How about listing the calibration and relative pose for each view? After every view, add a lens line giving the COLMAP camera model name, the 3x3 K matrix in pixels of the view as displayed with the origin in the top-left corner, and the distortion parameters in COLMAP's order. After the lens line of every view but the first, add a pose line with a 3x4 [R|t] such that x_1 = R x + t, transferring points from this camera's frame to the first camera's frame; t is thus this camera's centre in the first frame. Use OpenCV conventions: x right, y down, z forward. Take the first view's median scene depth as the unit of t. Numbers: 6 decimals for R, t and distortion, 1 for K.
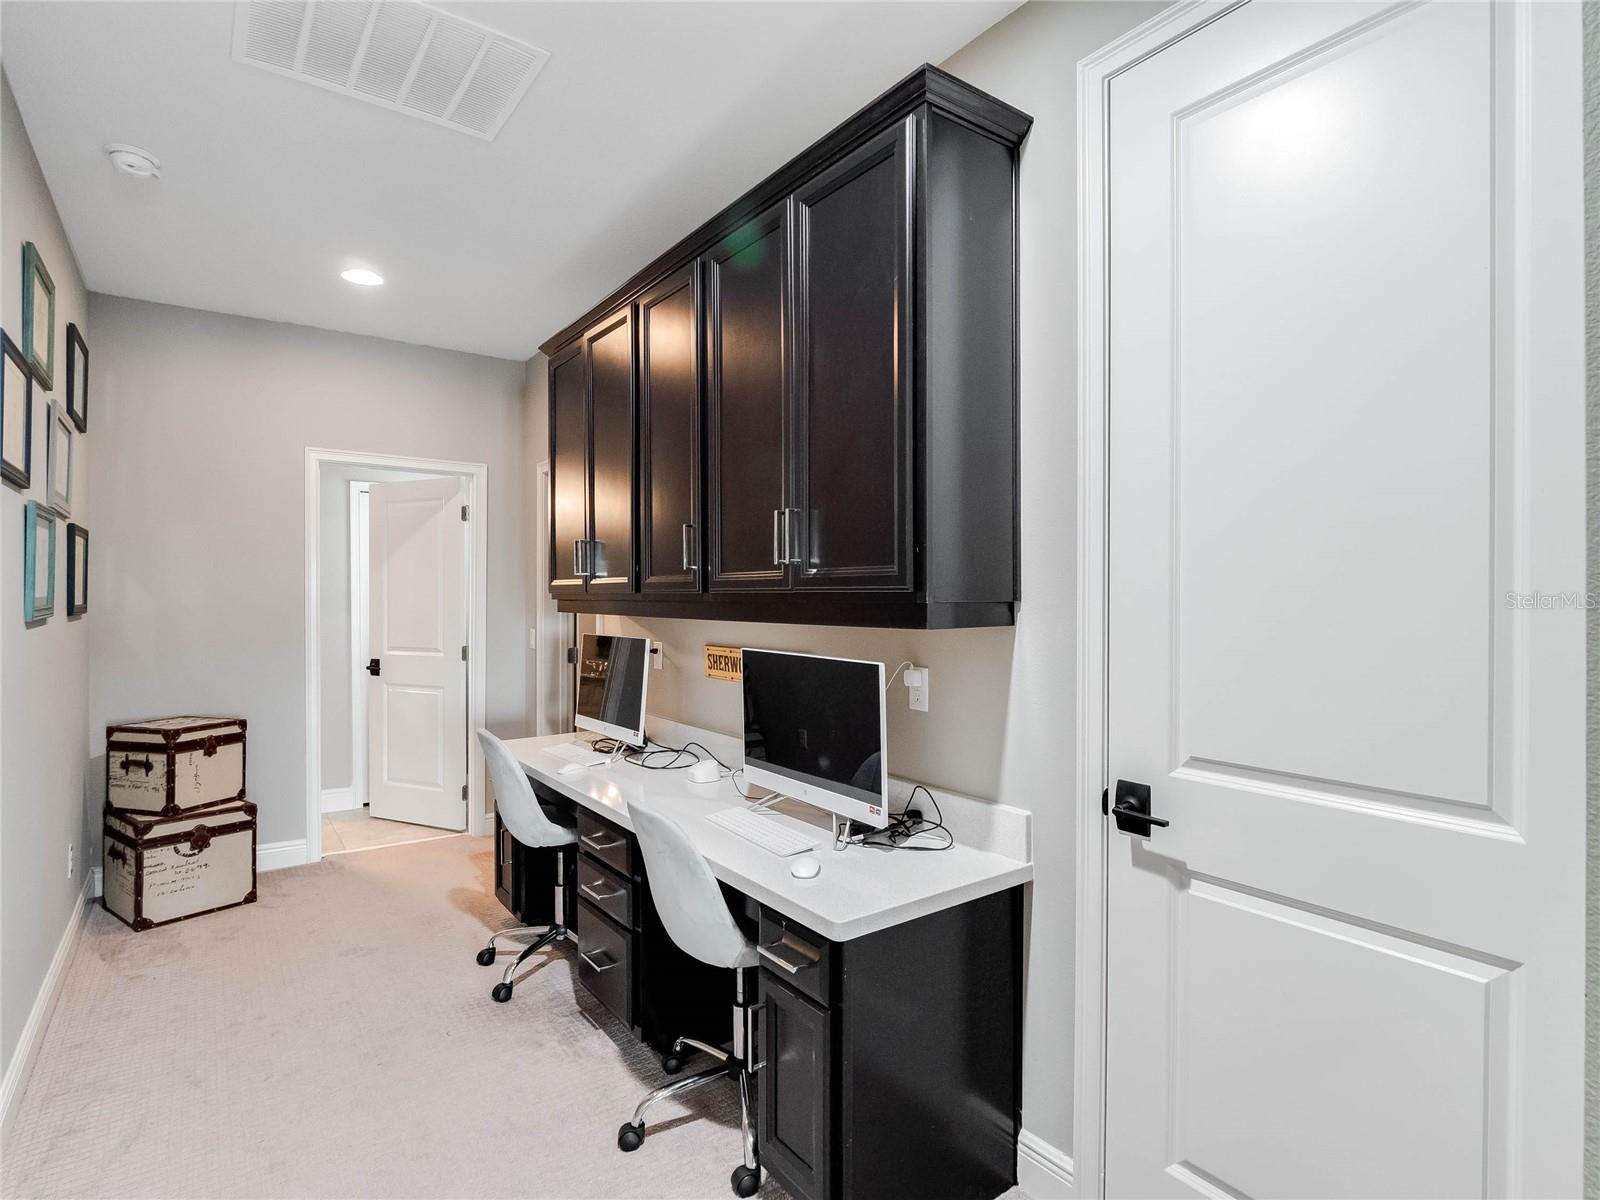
lens RADIAL K [[823.2, 0, 795.9], [0, 823.2, 596.2], [0, 0, 1]] dist [-0.006754, -0.000940]
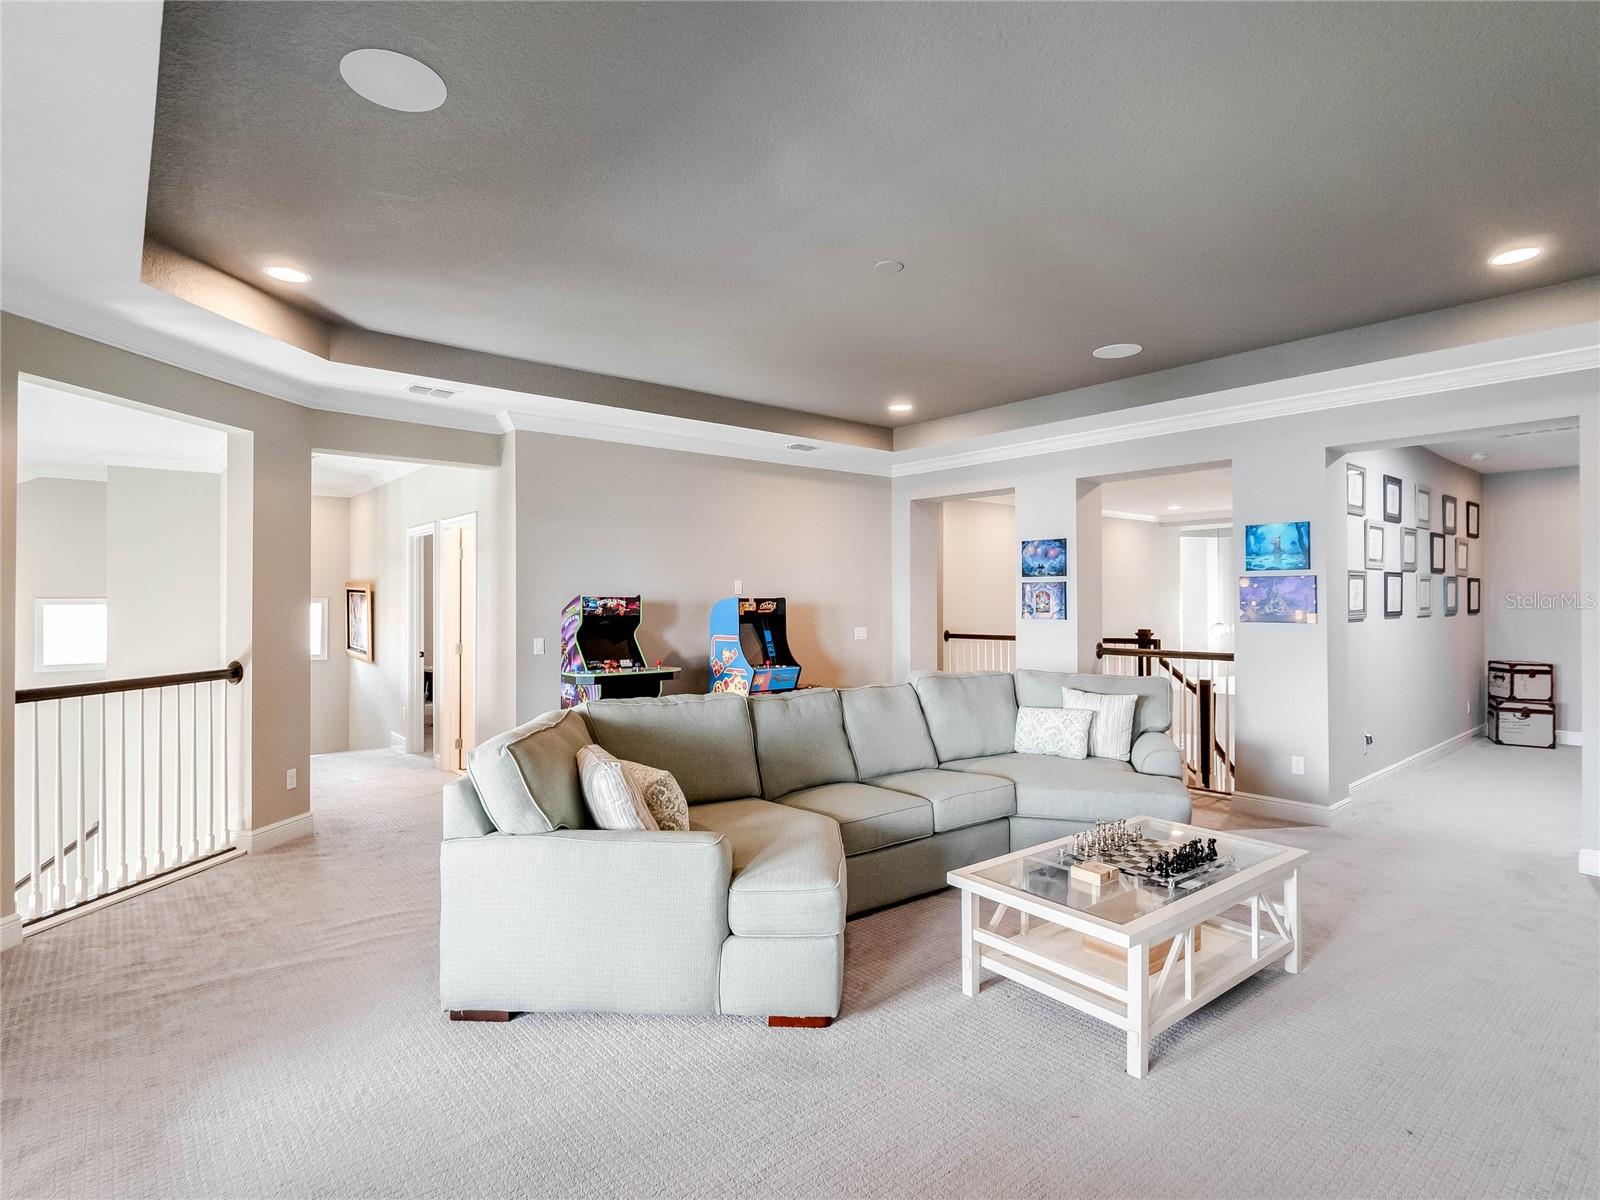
lens RADIAL K [[839.4, 0, 797.0], [0, 839.4, 607.4], [0, 0, 1]] dist [0.003753, 0.001421]
pose [[0.065166, -0.001167, -0.997874, 1.496188], [-0.002950, 0.999995, -0.001362, 0.012664], [0.997870, 0.003033, 0.065162, -1.188084]]
